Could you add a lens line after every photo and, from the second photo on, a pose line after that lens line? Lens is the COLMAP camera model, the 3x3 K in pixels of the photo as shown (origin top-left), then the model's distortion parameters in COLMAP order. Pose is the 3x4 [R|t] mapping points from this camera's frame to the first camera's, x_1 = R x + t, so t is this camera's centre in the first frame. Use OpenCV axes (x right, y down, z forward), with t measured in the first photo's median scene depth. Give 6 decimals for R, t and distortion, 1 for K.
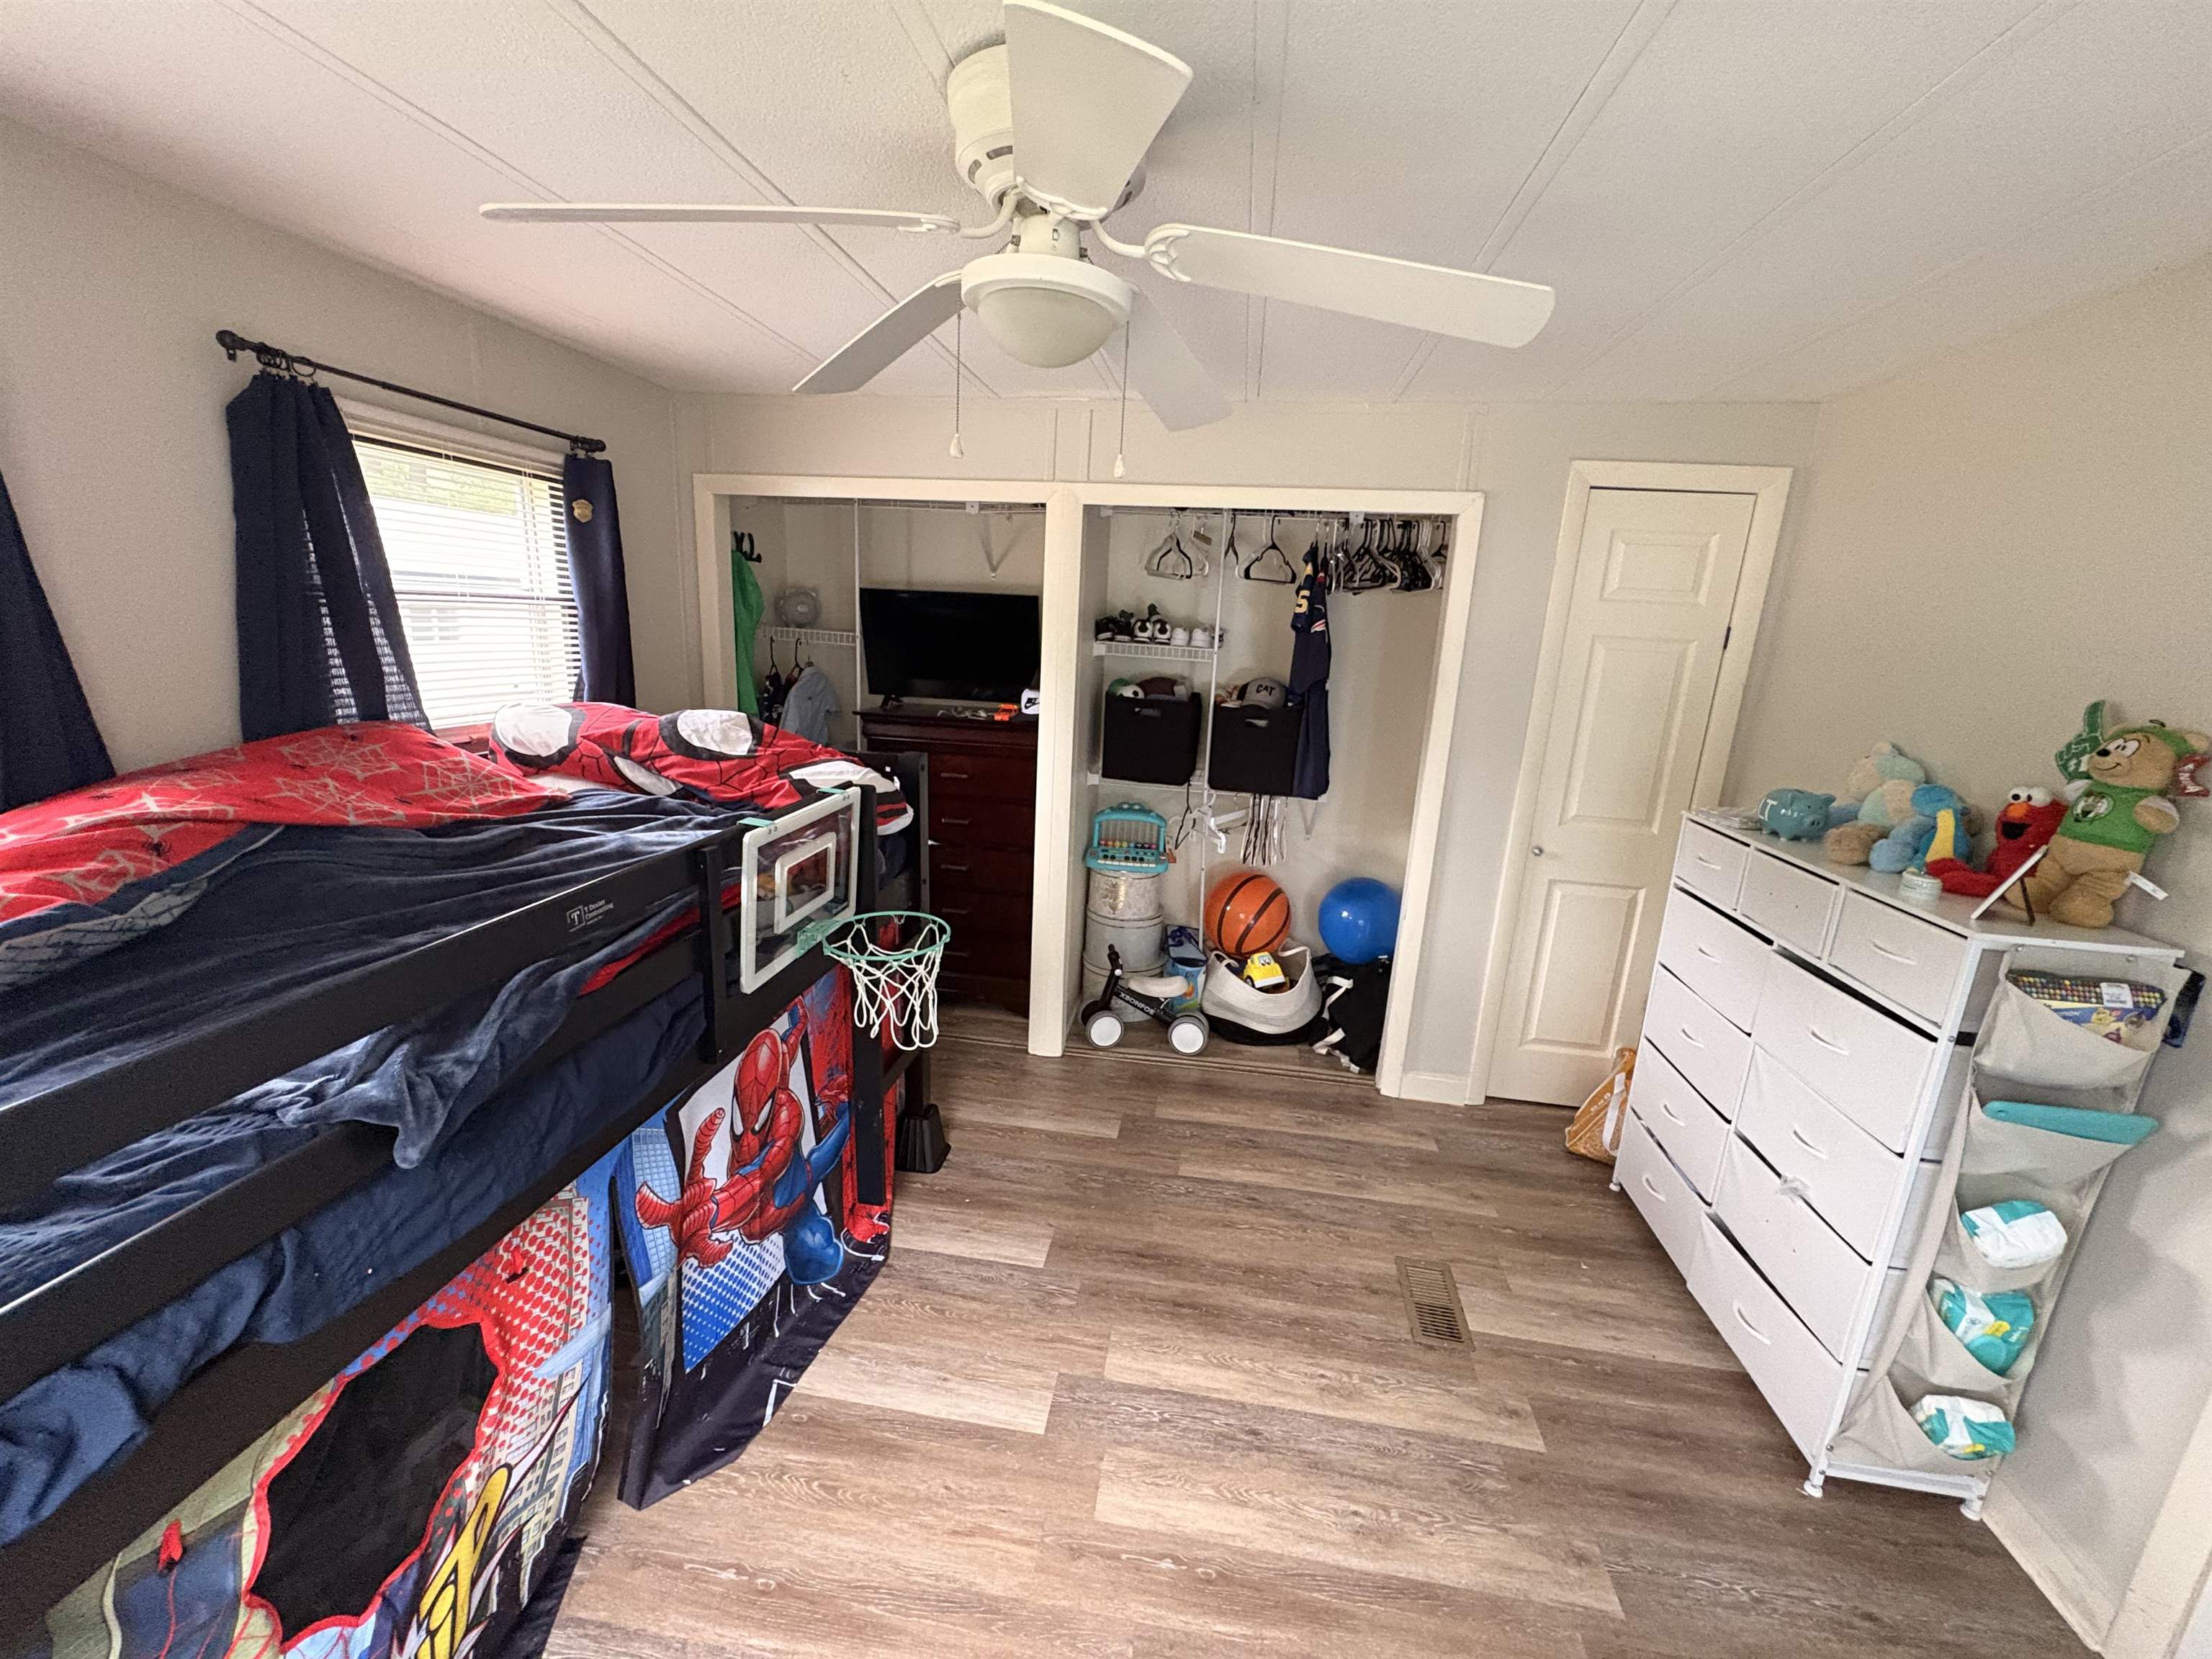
lens RADIAL K [[884.9, 0, 1107.1], [0, 884.9, 826.6], [0, 0, 1]] dist [-0.000461, 0.000000]
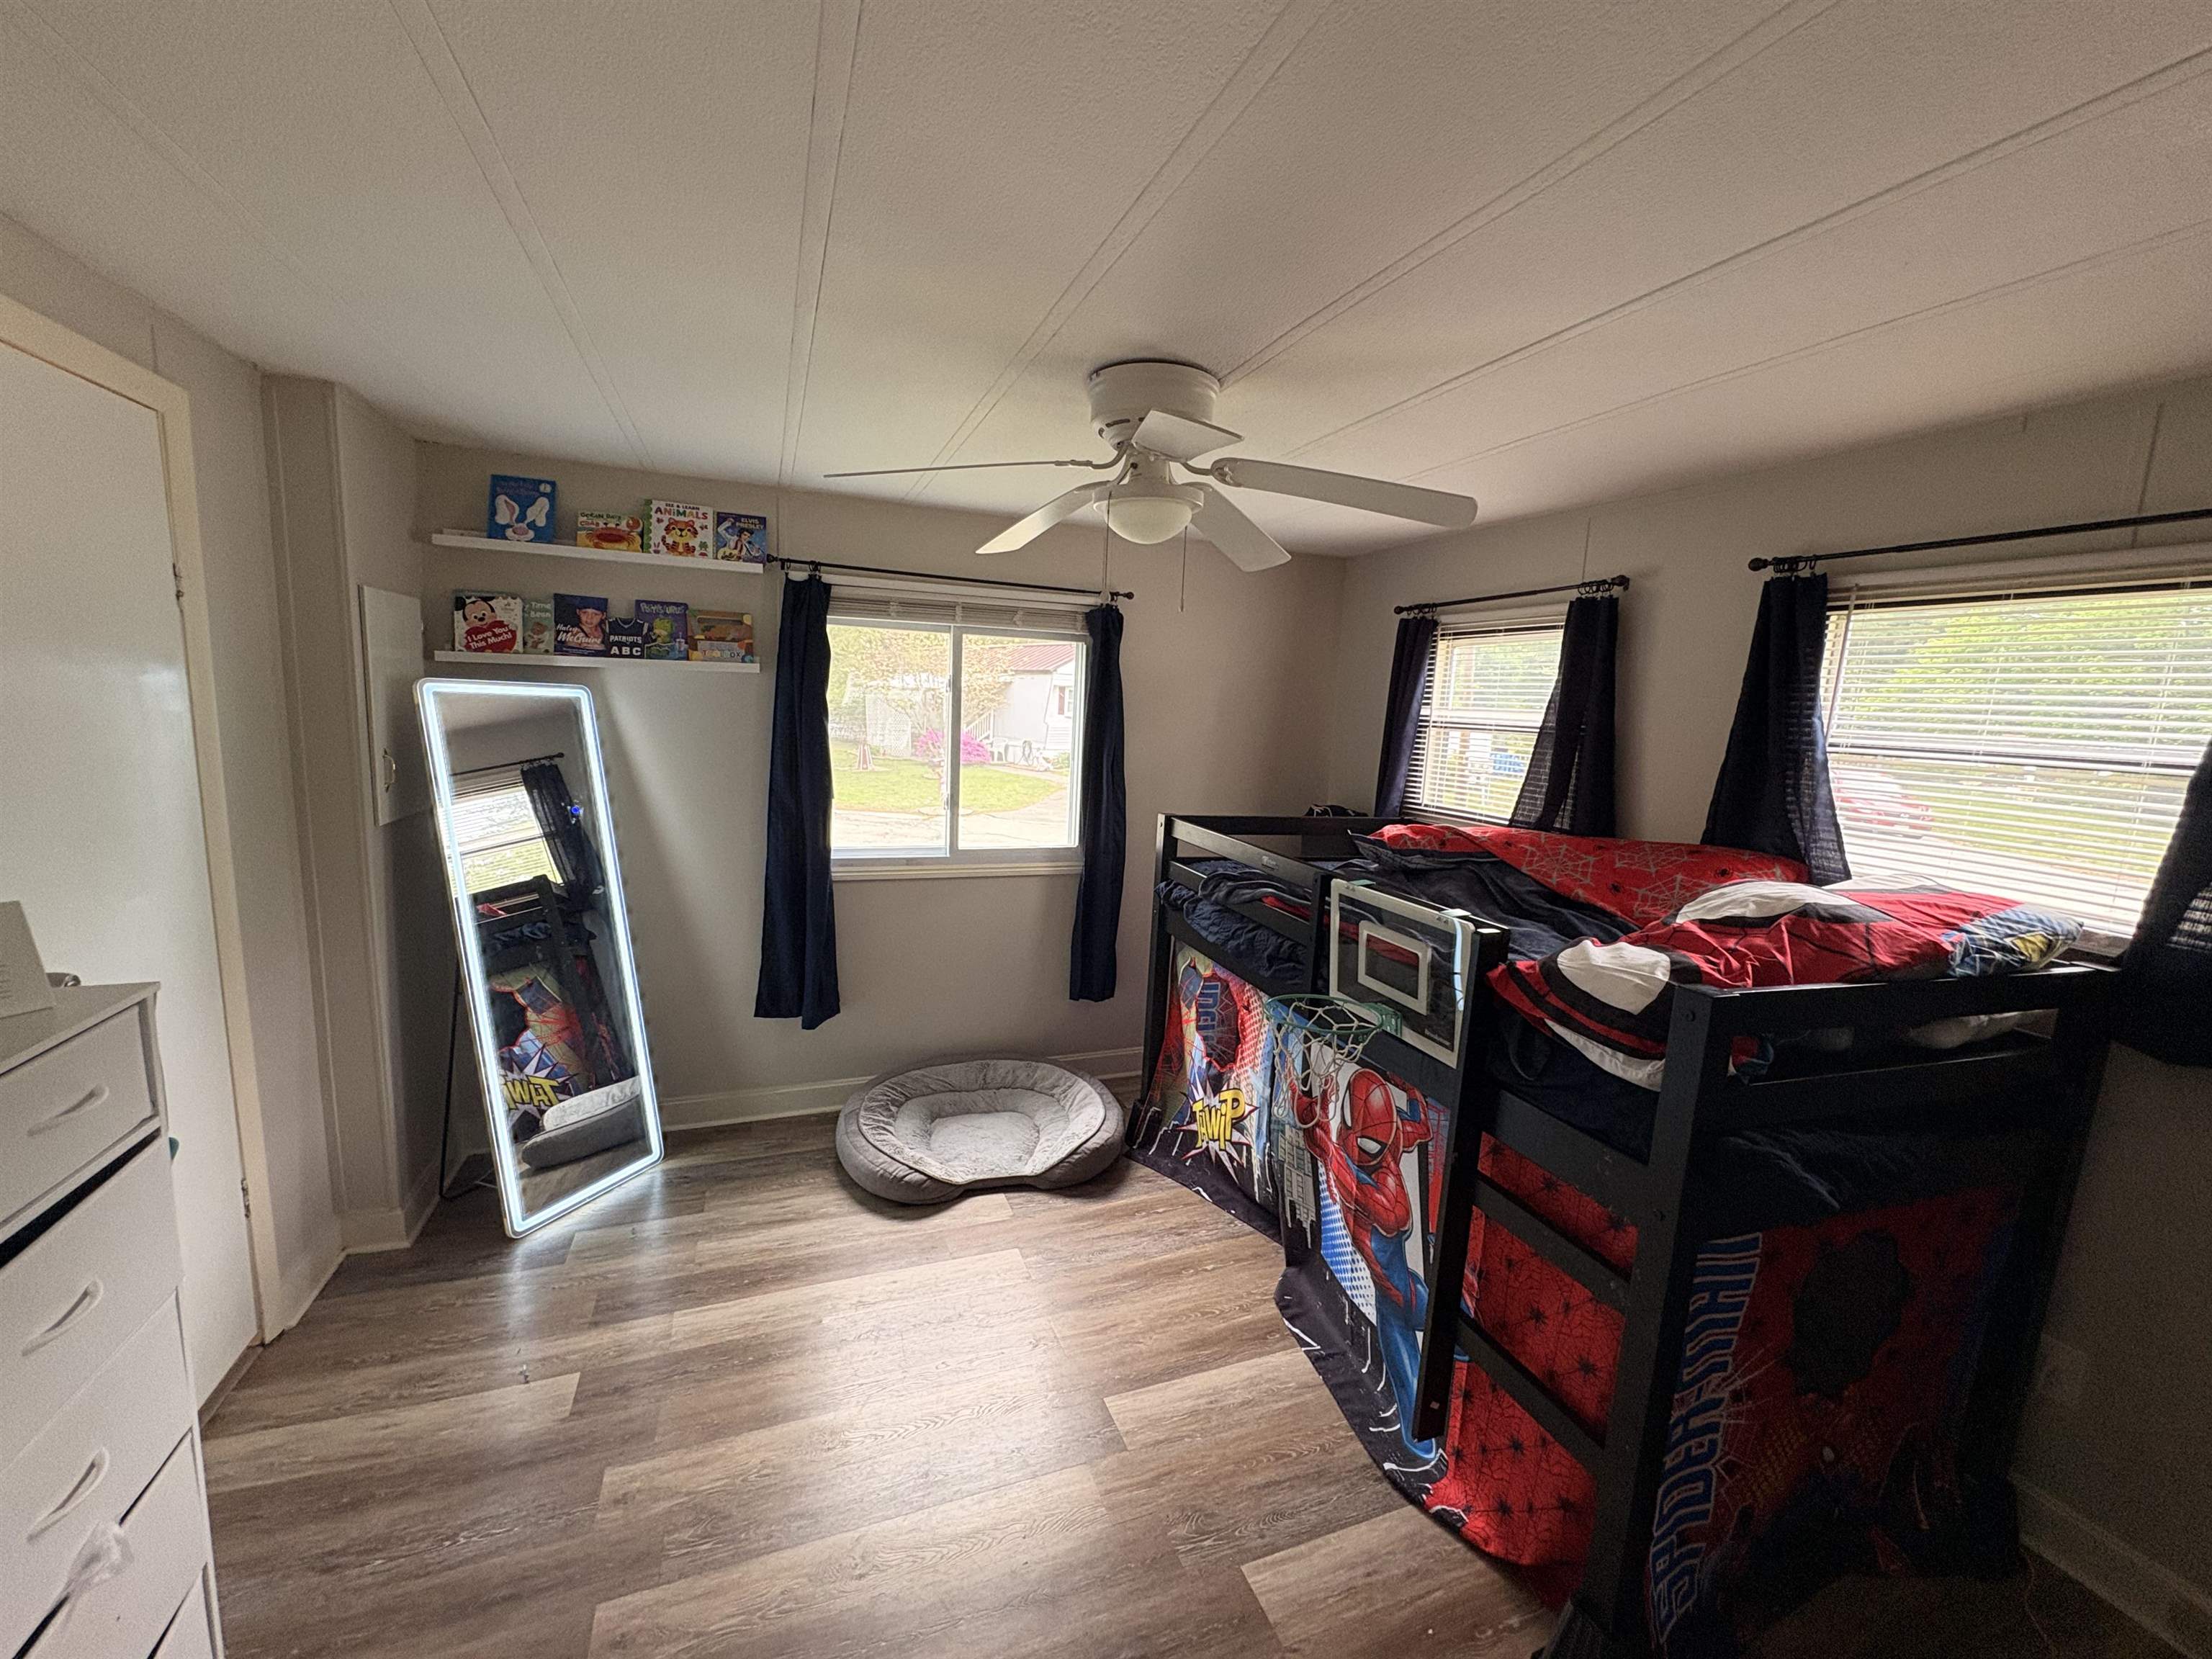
lens RADIAL K [[884.9, 0, 1091.7], [0, 884.9, 820.4], [0, 0, 1]] dist [-0.000461, 0.000000]
pose [[-0.870723, -0.020693, -0.491339, 0.425138], [-0.197208, 0.929954, 0.310315, -0.300737], [0.450501, 0.367094, -0.813813, 1.339239]]
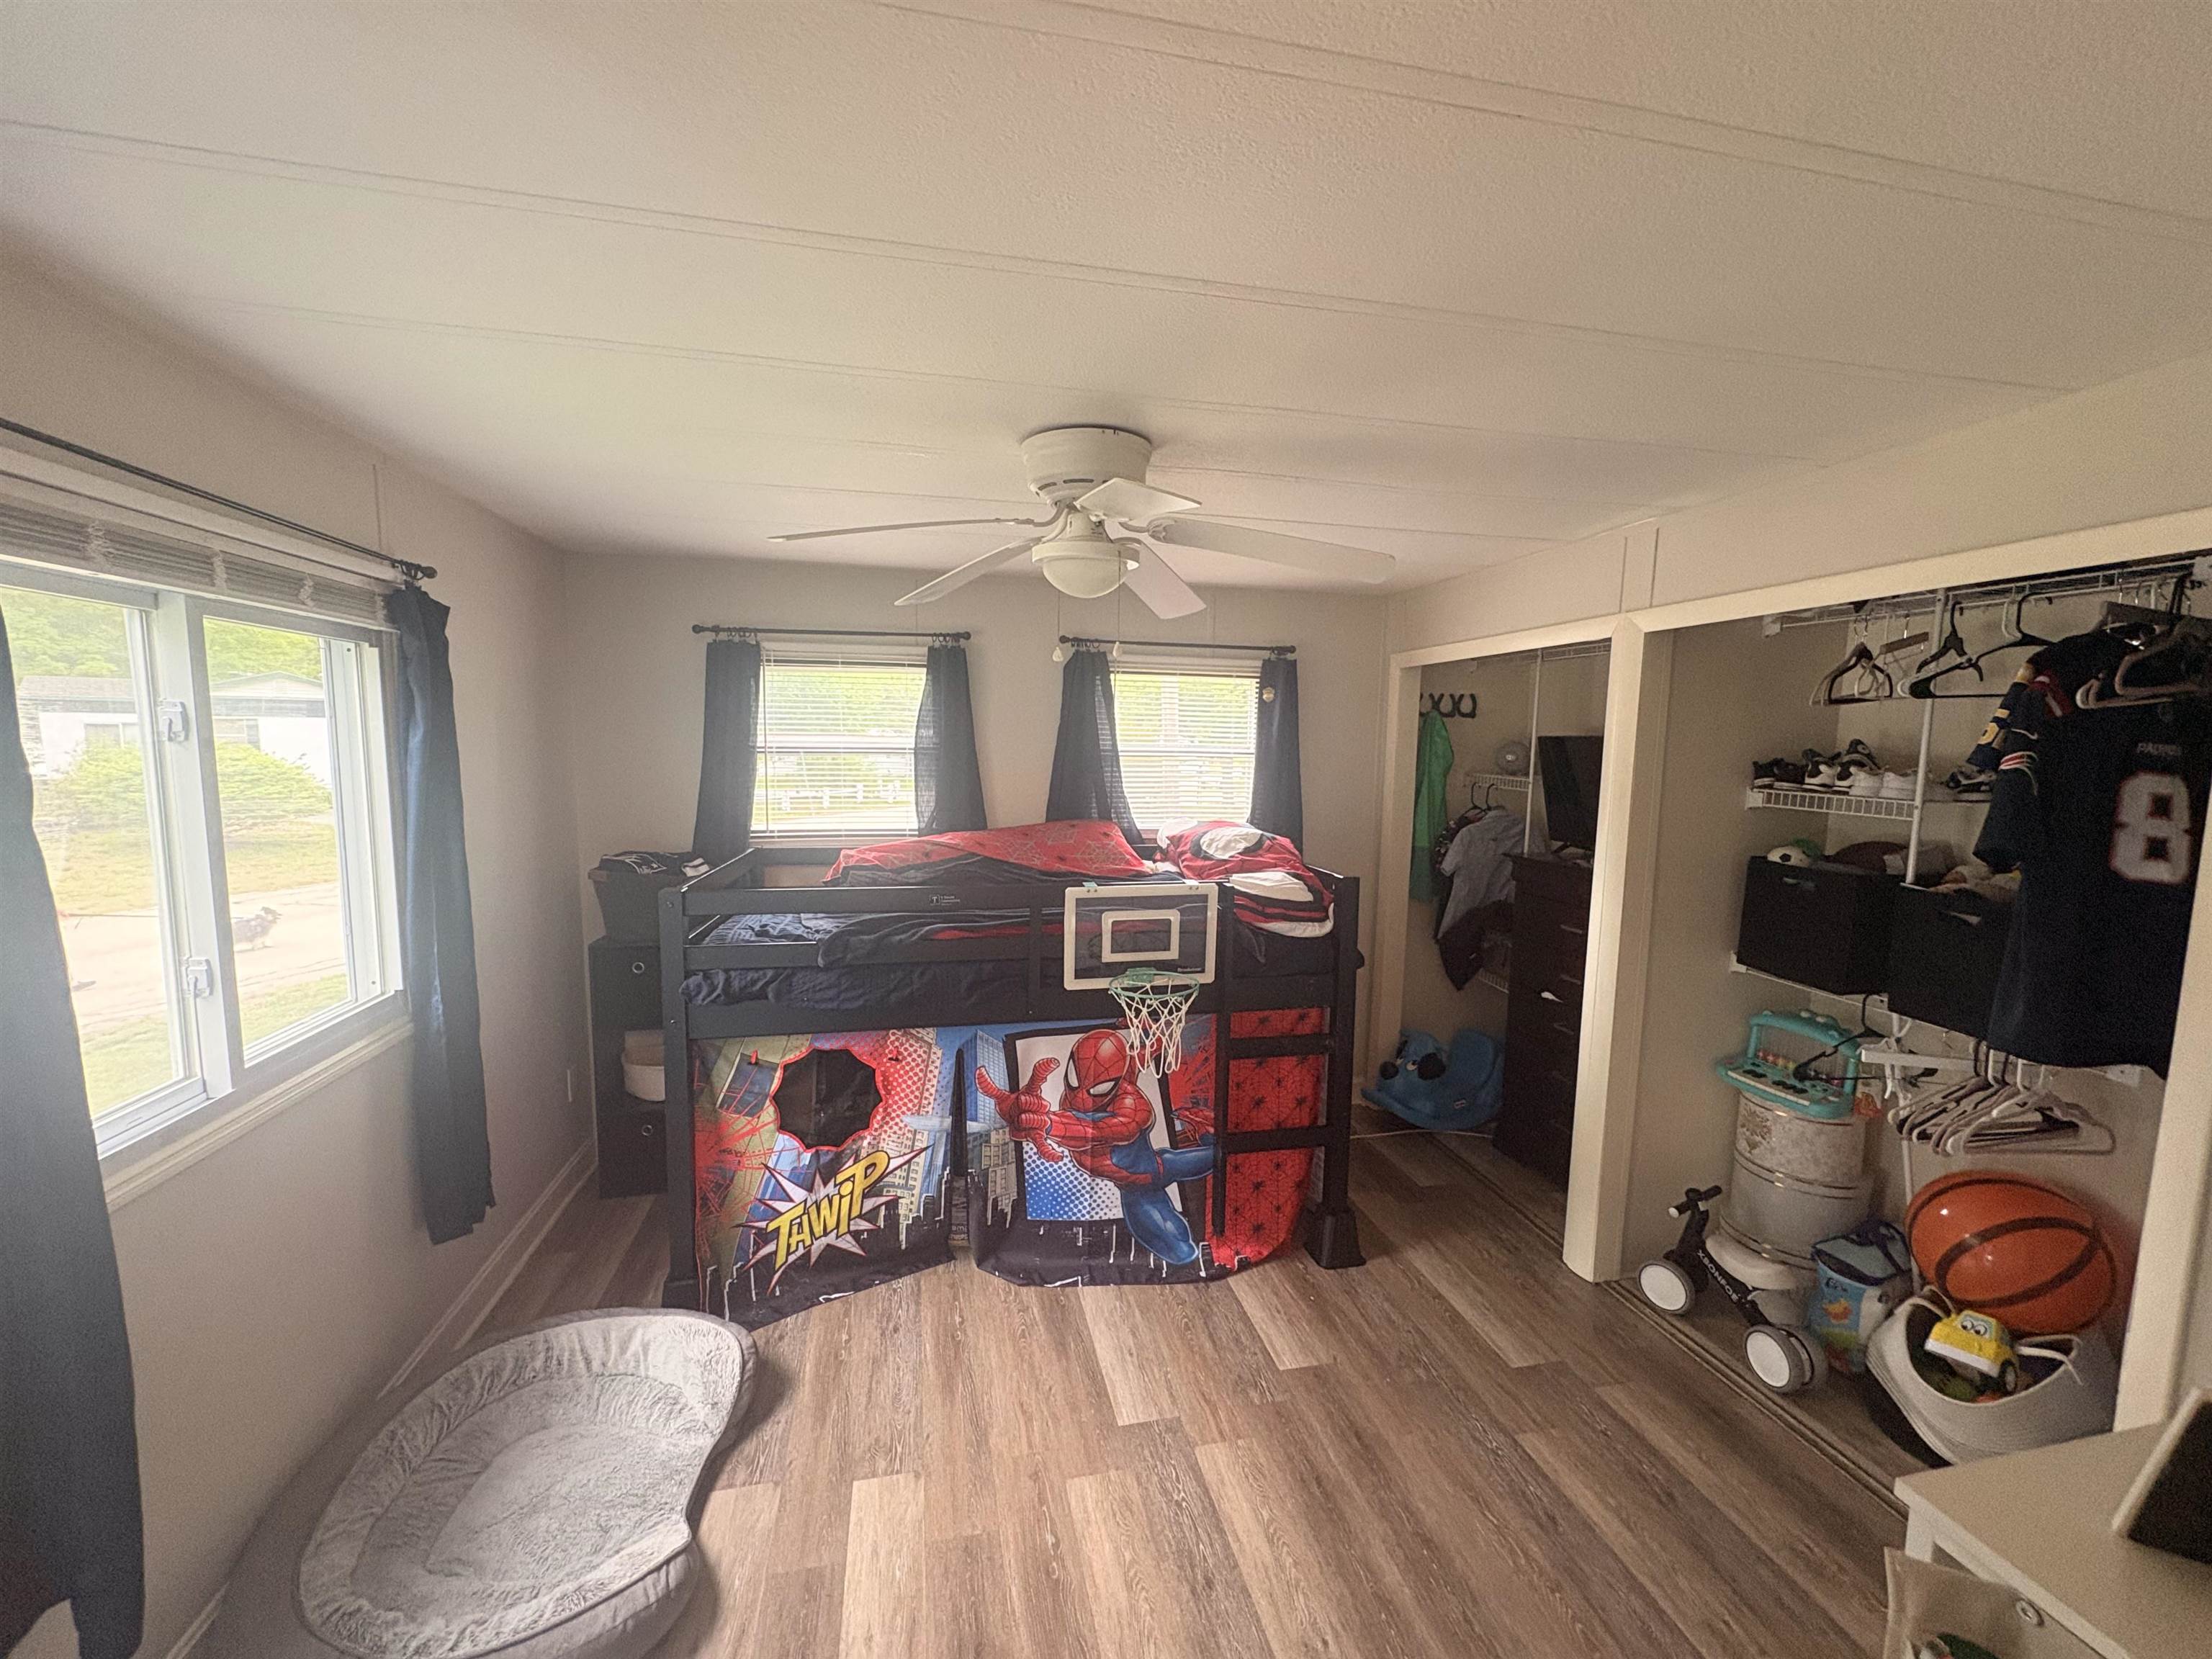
lens RADIAL K [[884.9, 0, 1101.6], [0, 884.9, 826.2], [0, 0, 1]] dist [-0.000461, 0.000000]
pose [[0.348073, 0.050236, -0.936120, 0.801627], [-0.214322, 0.976382, -0.027294, -0.050126], [0.912640, 0.210131, 0.350619, 0.317596]]
